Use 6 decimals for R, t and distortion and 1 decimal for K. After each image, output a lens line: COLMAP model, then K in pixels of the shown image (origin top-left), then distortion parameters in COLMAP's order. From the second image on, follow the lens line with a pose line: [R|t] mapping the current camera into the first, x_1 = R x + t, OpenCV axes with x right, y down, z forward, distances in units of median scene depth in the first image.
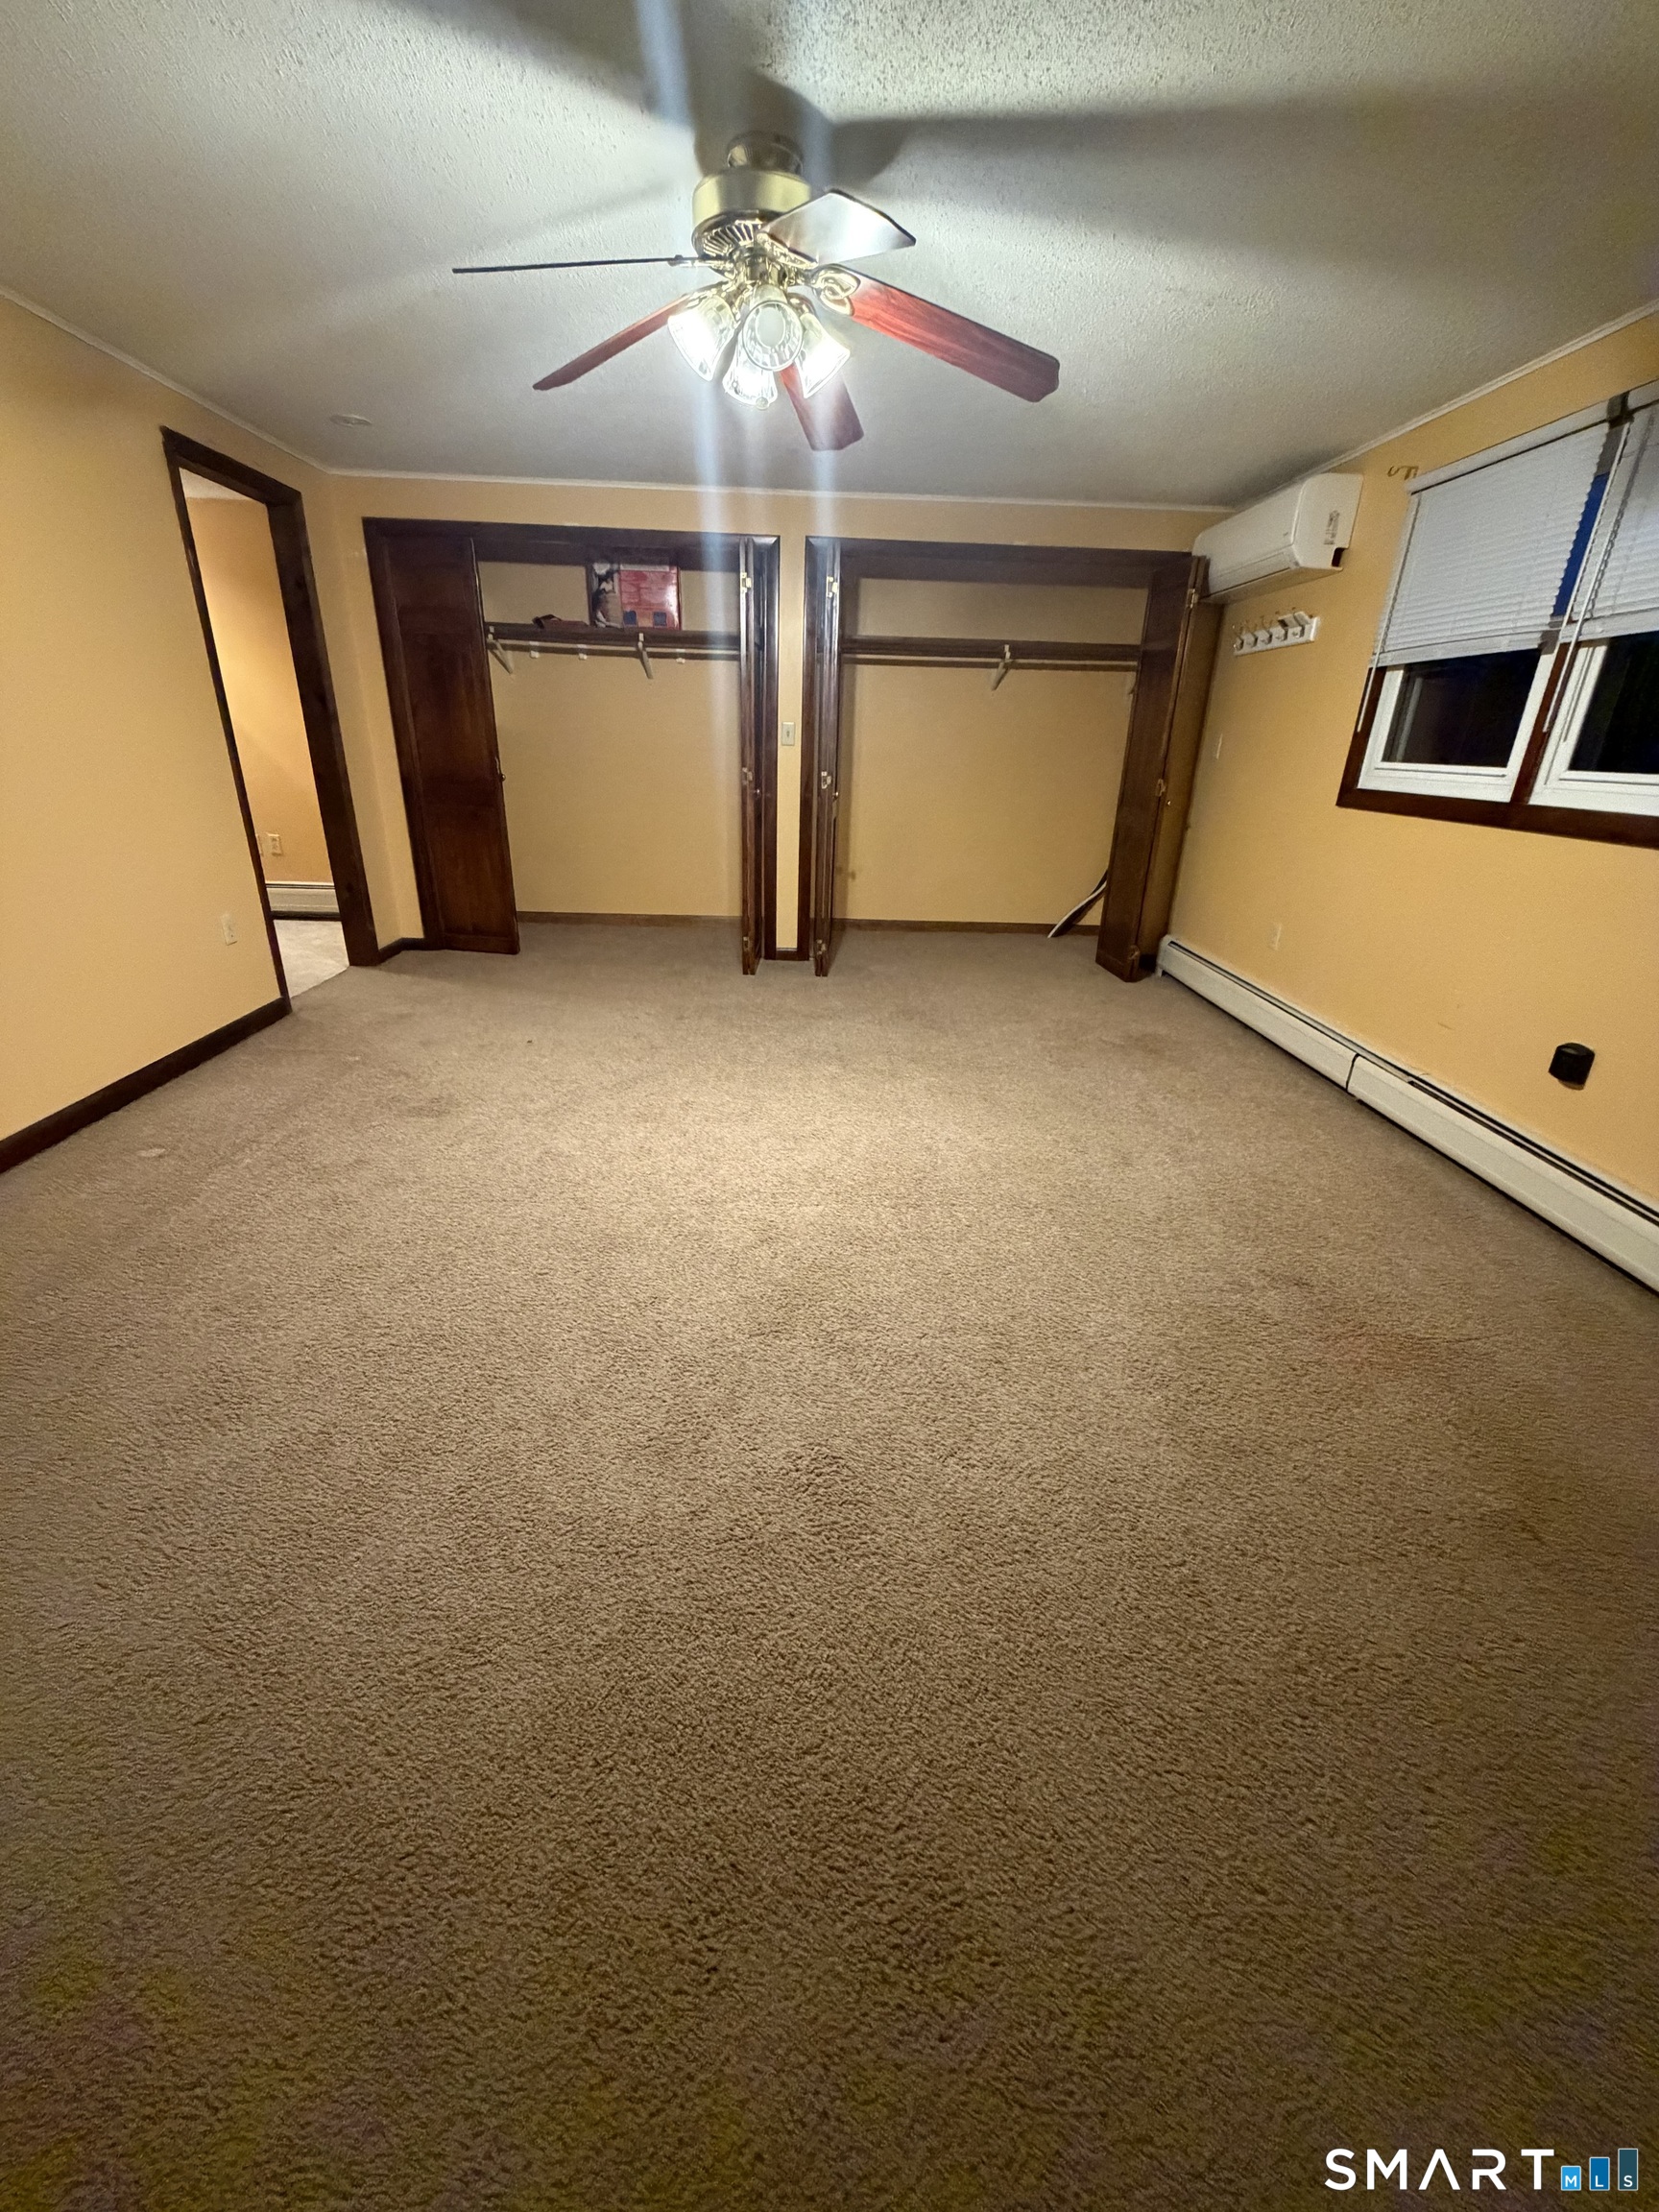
lens RADIAL K [[876.7, 0, 817.9], [0, 876.7, 1105.5], [0, 0, 1]] dist [-0.000072, -0.000953]
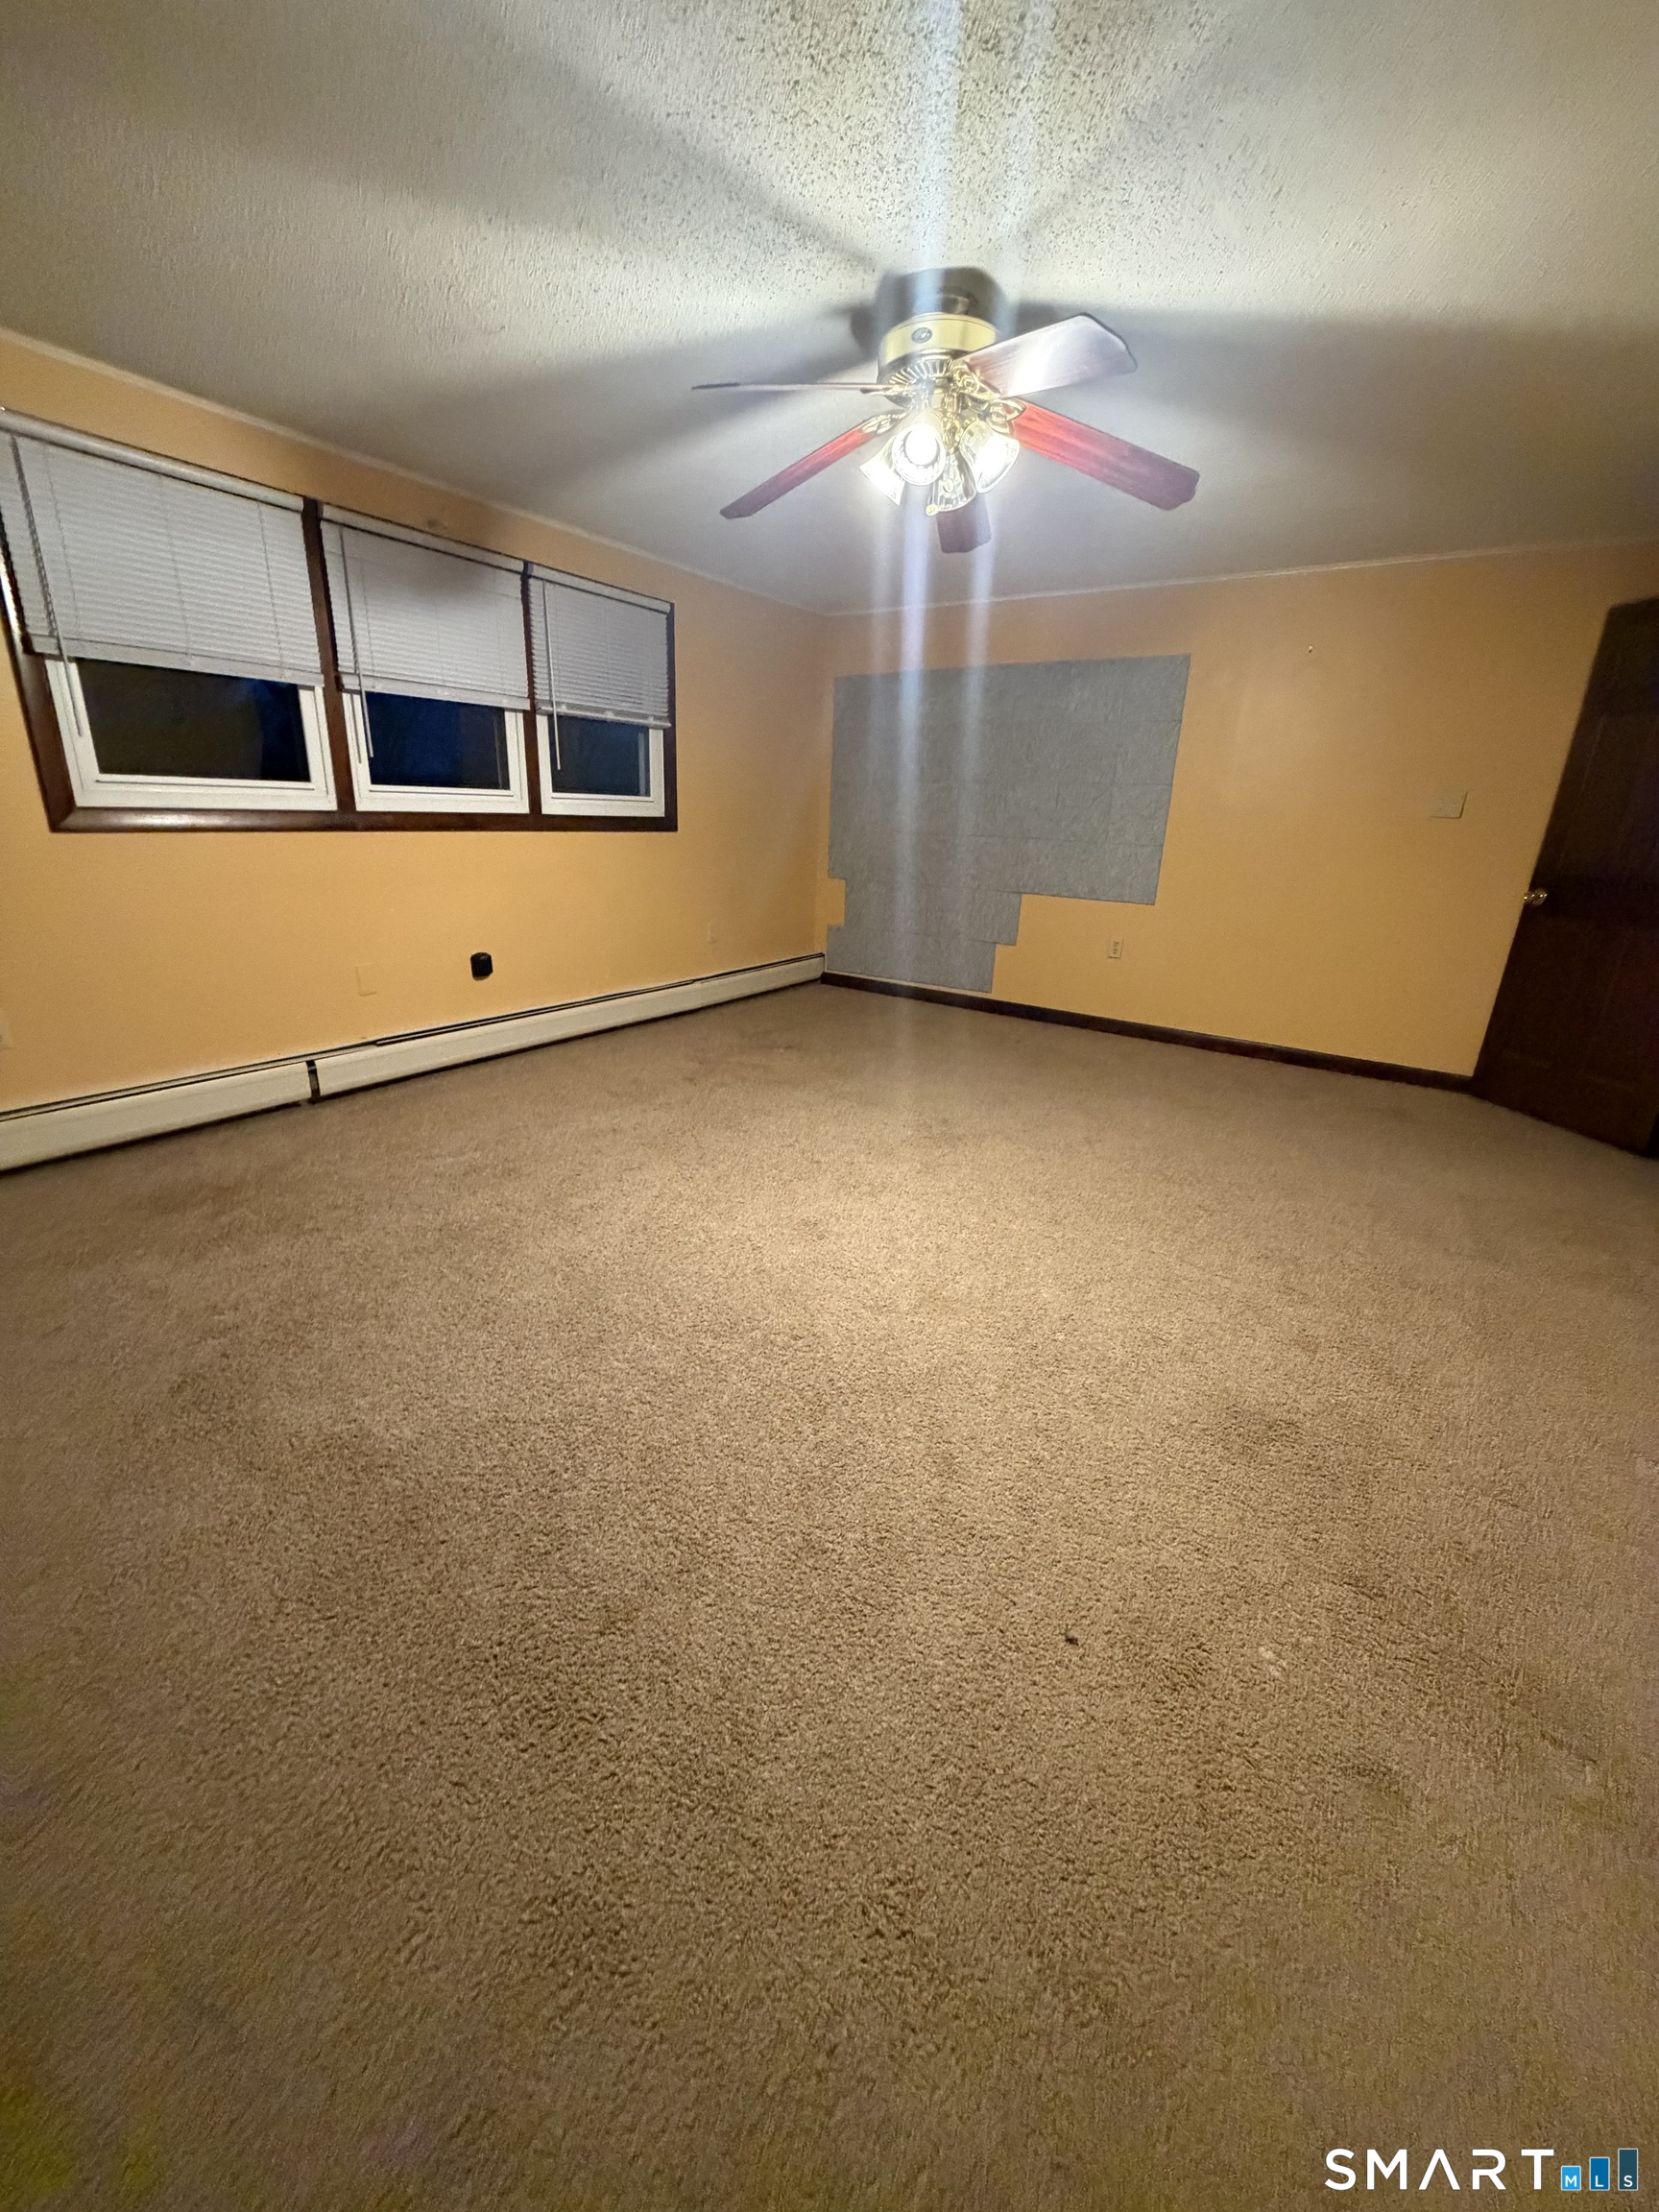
lens RADIAL K [[876.7, 0, 825.0], [0, 876.7, 1112.4], [0, 0, 1]] dist [-0.000072, -0.000953]
pose [[-0.811187, -0.248853, 0.529196, -0.557044], [0.171183, 0.764249, 0.621787, -0.701100], [-0.559172, 0.594975, -0.577349, 1.649598]]
